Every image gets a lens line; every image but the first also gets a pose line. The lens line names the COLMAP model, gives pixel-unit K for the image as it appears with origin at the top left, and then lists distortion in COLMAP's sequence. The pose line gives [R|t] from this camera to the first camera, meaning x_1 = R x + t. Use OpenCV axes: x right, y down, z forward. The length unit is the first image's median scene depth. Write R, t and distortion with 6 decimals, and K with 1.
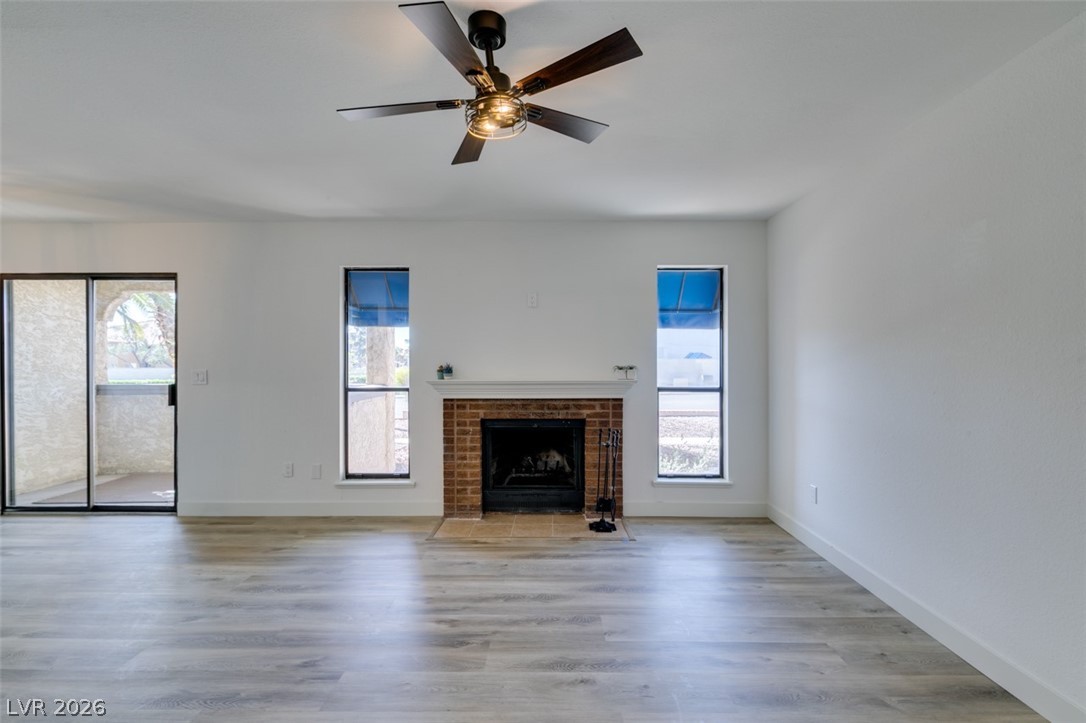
lens RADIAL K [[485.2, 0, 545.7], [0, 485.2, 364.5], [0, 0, 1]] dist [-0.002812, -0.000184]
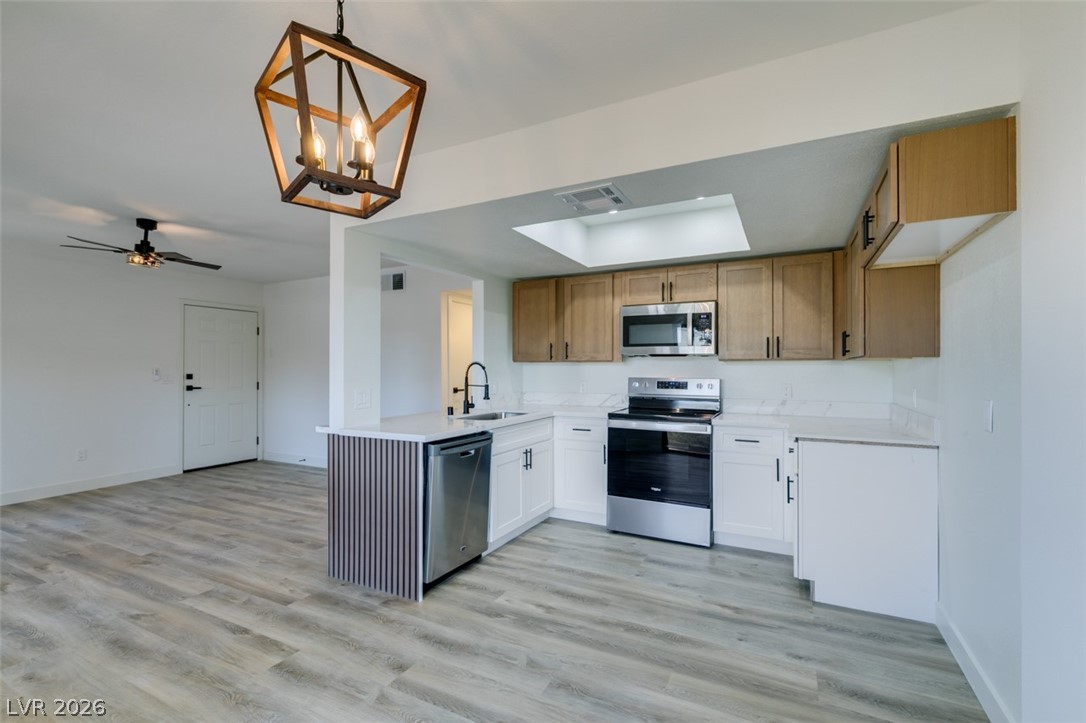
lens RADIAL K [[485.2, 0, 545.7], [0, 485.2, 364.5], [0, 0, 1]] dist [-0.002812, -0.000184]
pose [[-0.891451, 0.004421, 0.453096, -1.205719], [0.003337, 0.999989, -0.003192, -0.003800], [-0.453106, -0.001333, -0.891456, 0.929294]]
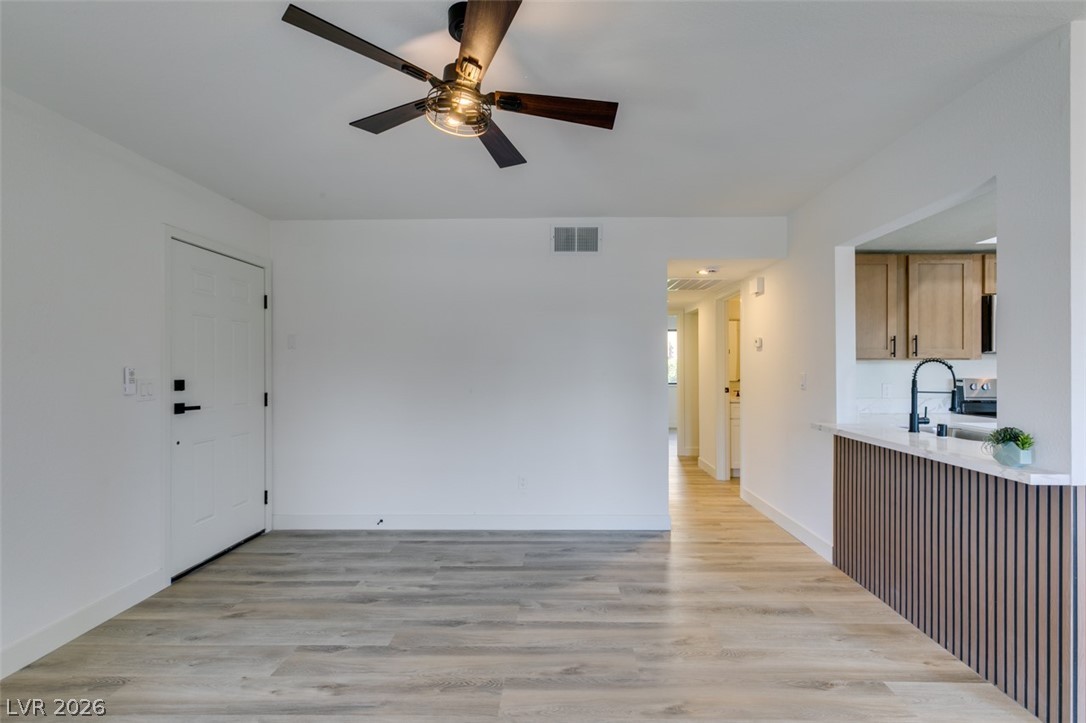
lens RADIAL K [[503.2, 0, 557.9], [0, 503.2, 361.8], [0, 0, 1]] dist [0.004423, 0.000105]
pose [[-0.999887, 0.001824, 0.014948, -0.131954], [0.001751, 0.999986, -0.004902, -0.005774], [-0.014957, -0.004875, -0.999876, 0.854234]]
